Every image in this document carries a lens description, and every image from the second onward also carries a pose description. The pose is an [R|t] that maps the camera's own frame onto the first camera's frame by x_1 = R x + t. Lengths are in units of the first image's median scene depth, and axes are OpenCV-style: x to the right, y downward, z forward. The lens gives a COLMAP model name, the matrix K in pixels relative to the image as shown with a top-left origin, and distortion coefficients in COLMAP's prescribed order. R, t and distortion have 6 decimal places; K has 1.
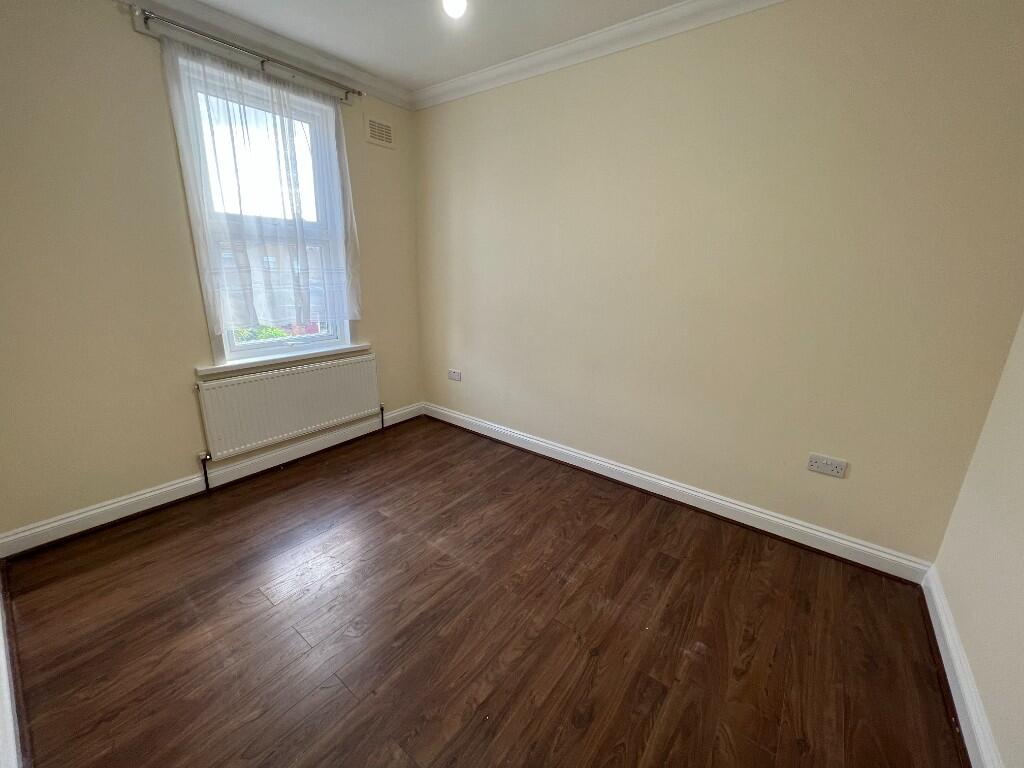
lens RADIAL K [[411.1, 0, 509.1], [0, 411.1, 377.8], [0, 0, 1]] dist [0.001508, 0.000172]
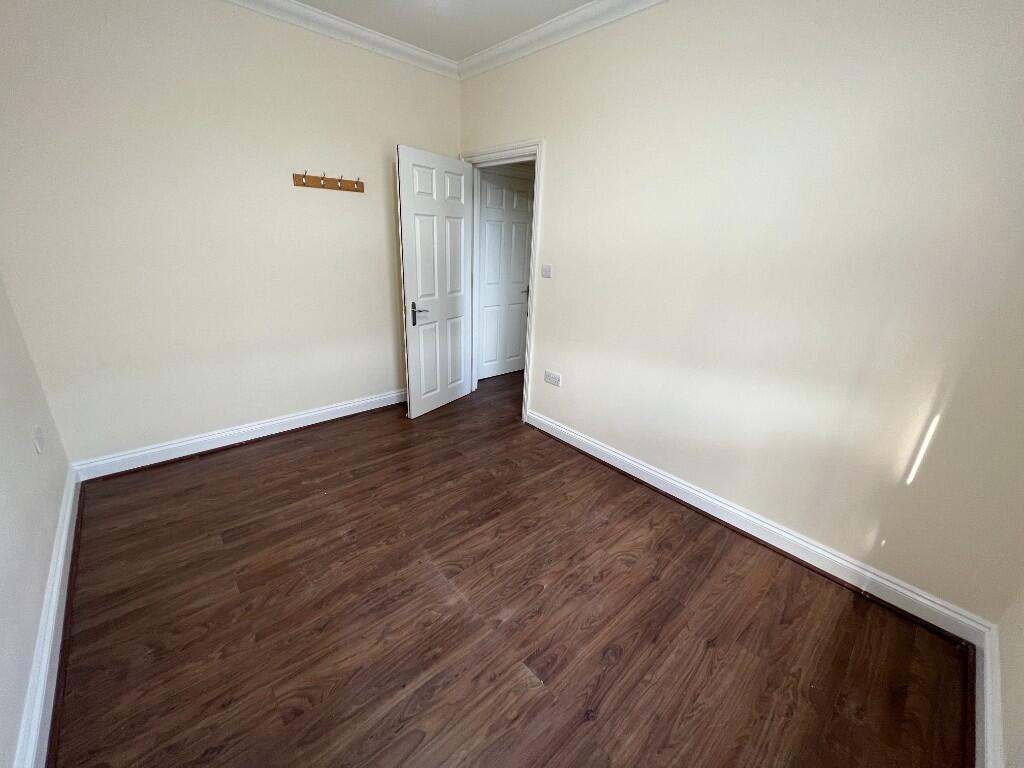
lens RADIAL K [[411.1, 0, 509.1], [0, 411.1, 377.8], [0, 0, 1]] dist [0.001508, 0.000172]
pose [[-0.982692, -0.117371, 0.143318, -0.350083], [-0.018596, 0.832258, 0.554076, -0.411646], [-0.184310, 0.541821, -0.820036, 1.449286]]
